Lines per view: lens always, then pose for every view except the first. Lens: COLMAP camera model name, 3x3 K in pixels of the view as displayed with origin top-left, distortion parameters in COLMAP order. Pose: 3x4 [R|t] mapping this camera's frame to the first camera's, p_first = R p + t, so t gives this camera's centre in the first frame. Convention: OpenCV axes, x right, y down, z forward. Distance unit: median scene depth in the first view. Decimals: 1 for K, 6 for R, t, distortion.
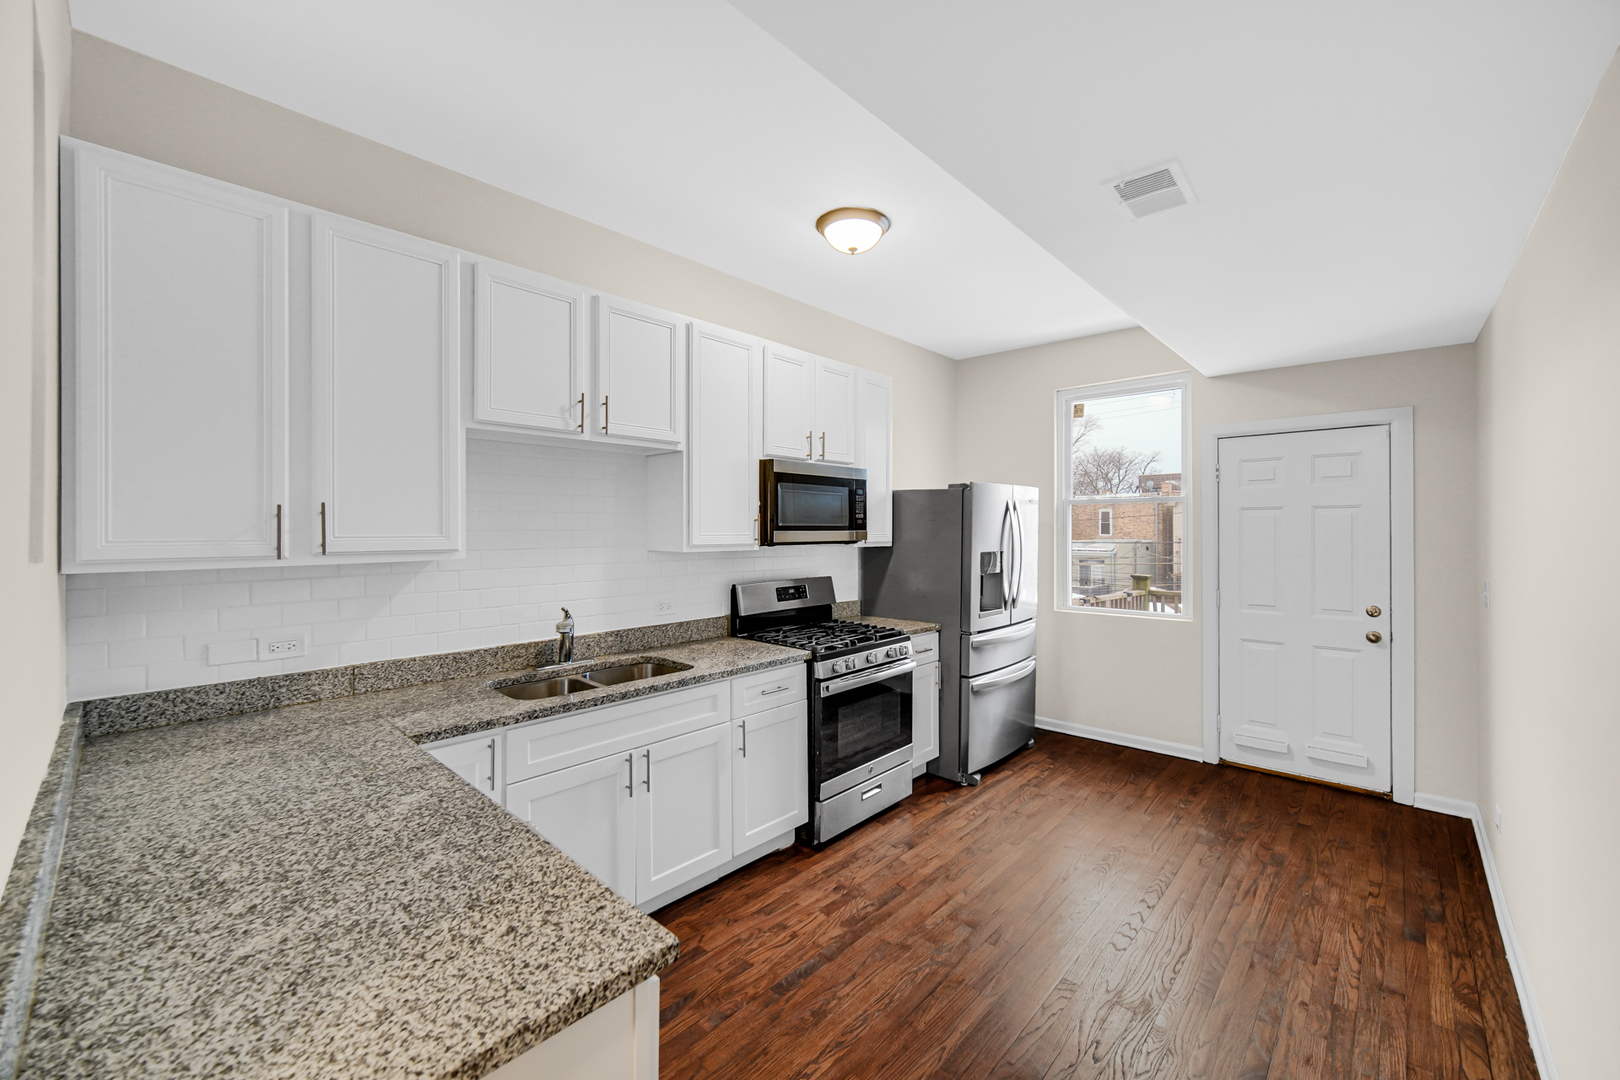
lens RADIAL K [[640.0, 0, 807.1], [0, 640.0, 530.9], [0, 0, 1]] dist [-0.011404, 0.004575]
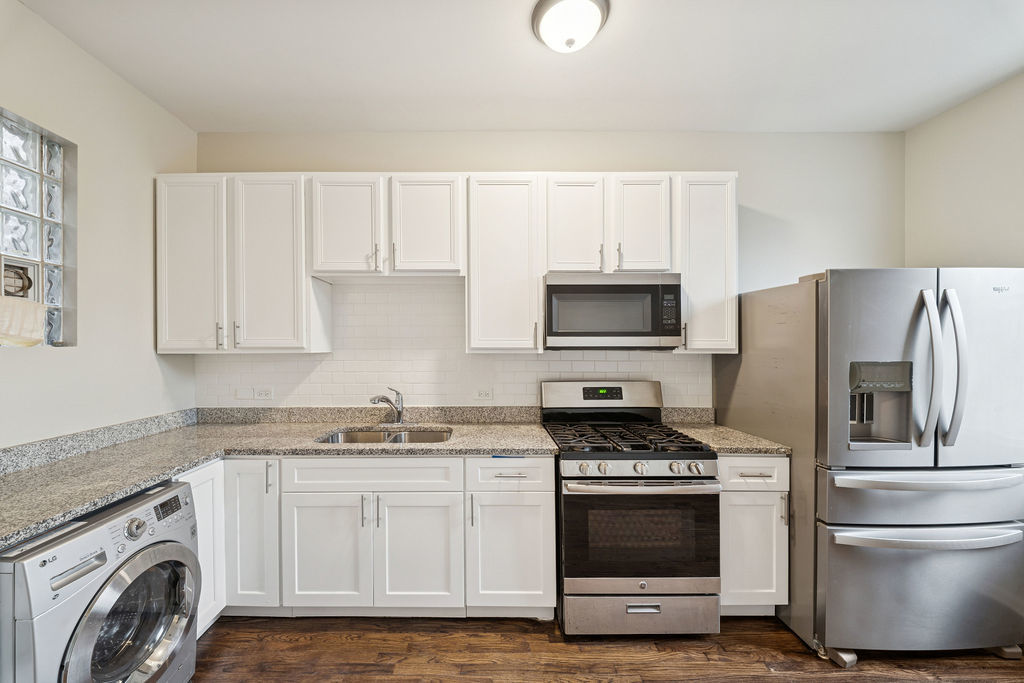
lens RADIAL K [[370.9, 0, 483.4], [0, 370.9, 347.8], [0, 0, 1]] dist [-0.000755, -0.002534]
pose [[0.679669, 0.001484, -0.733517, 0.374281], [-0.001738, 0.999998, 0.000412, 0.021673], [0.733516, 0.000995, 0.679671, 0.491134]]
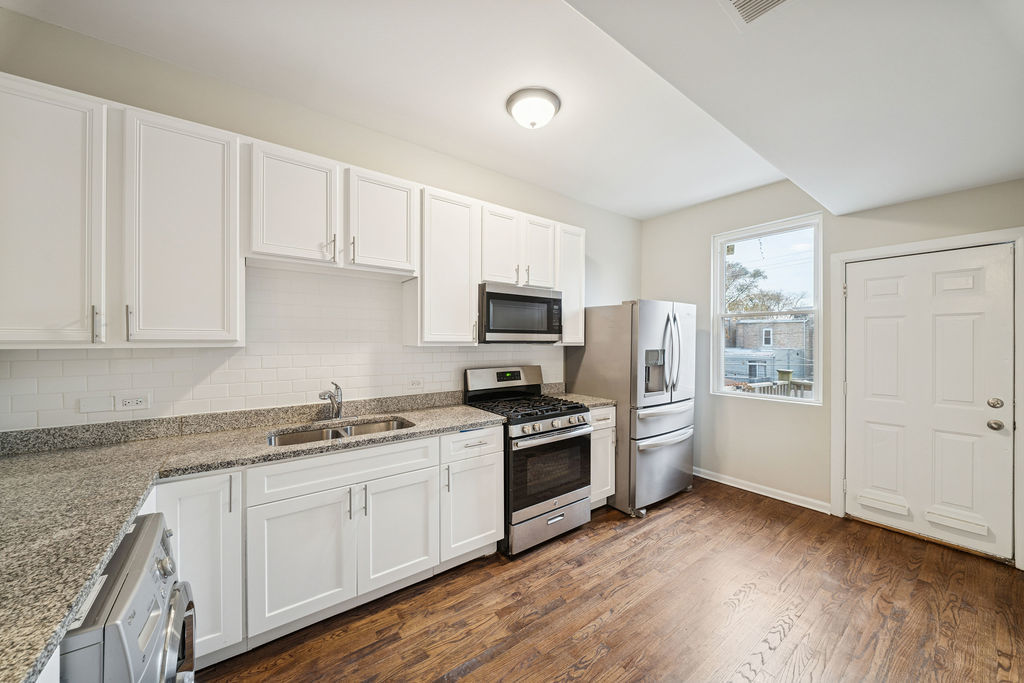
lens RADIAL K [[360.5, 0, 508.2], [0, 360.5, 342.0], [0, 0, 1]] dist [-0.002399, -0.001652]
pose [[0.982105, 0.005462, -0.188255, 0.157985], [-0.005450, 0.999985, 0.000583, 0.021855], [0.188255, 0.000453, 0.982120, 0.223004]]
